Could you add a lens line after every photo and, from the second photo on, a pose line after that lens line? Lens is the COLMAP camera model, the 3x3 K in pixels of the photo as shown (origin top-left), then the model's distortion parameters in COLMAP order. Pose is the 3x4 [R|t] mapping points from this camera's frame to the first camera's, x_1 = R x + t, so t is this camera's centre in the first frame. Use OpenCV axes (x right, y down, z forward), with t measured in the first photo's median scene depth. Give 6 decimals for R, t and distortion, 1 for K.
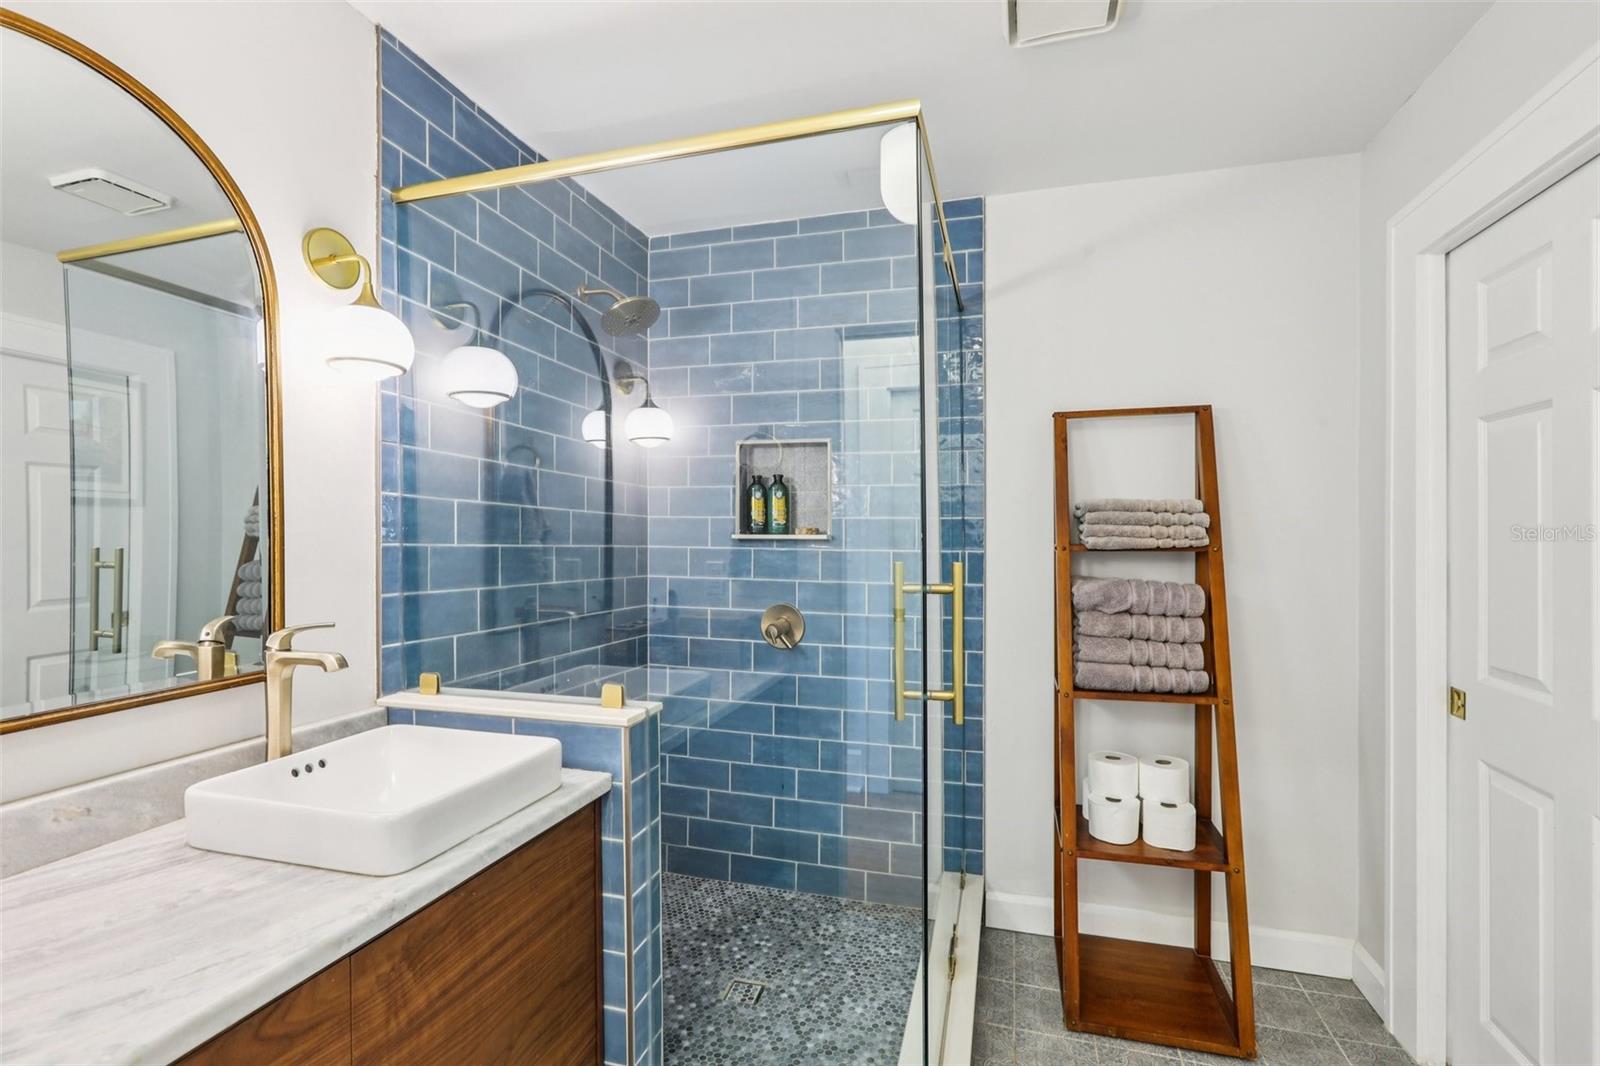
lens RADIAL K [[724.5, 0, 797.1], [0, 724.5, 532.8], [0, 0, 1]] dist [-0.017743, 0.006582]
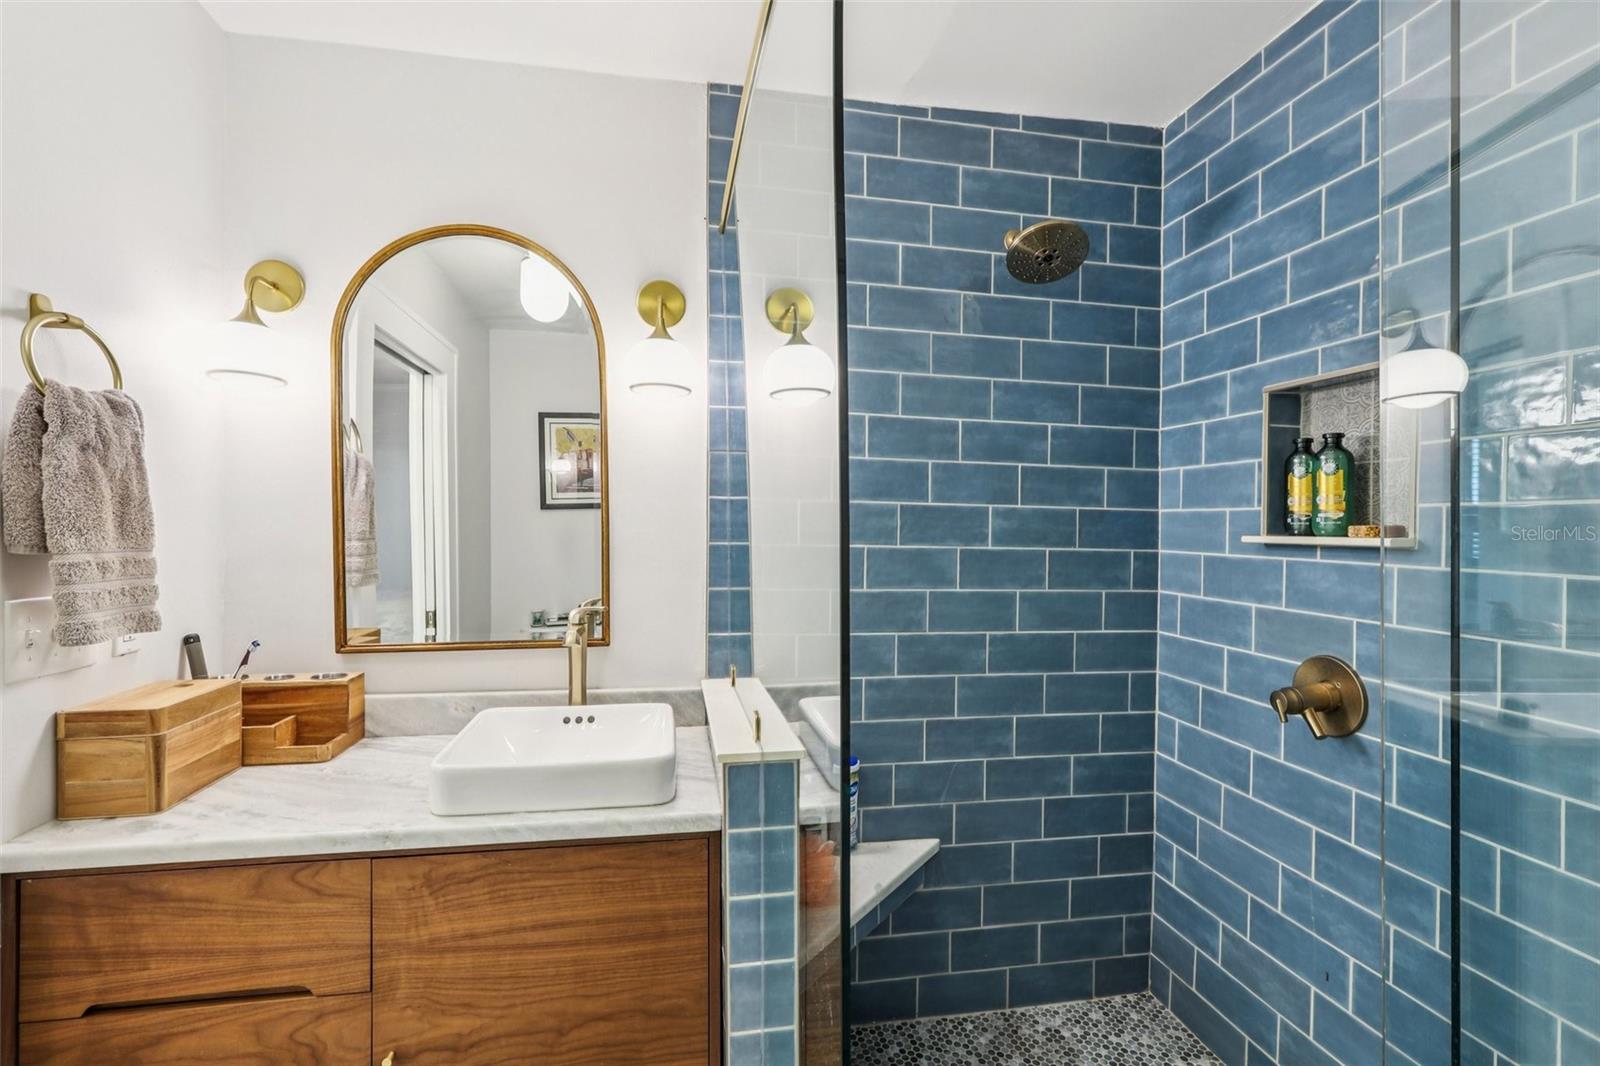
lens RADIAL K [[724.5, 0, 800.1], [0, 724.5, 532.1], [0, 0, 1]] dist [-0.017743, 0.006582]
pose [[0.451601, 0.003443, -0.892213, 0.432968], [-0.002113, 0.999994, 0.002790, -0.003643], [0.892218, 0.000626, 0.451605, 0.538828]]
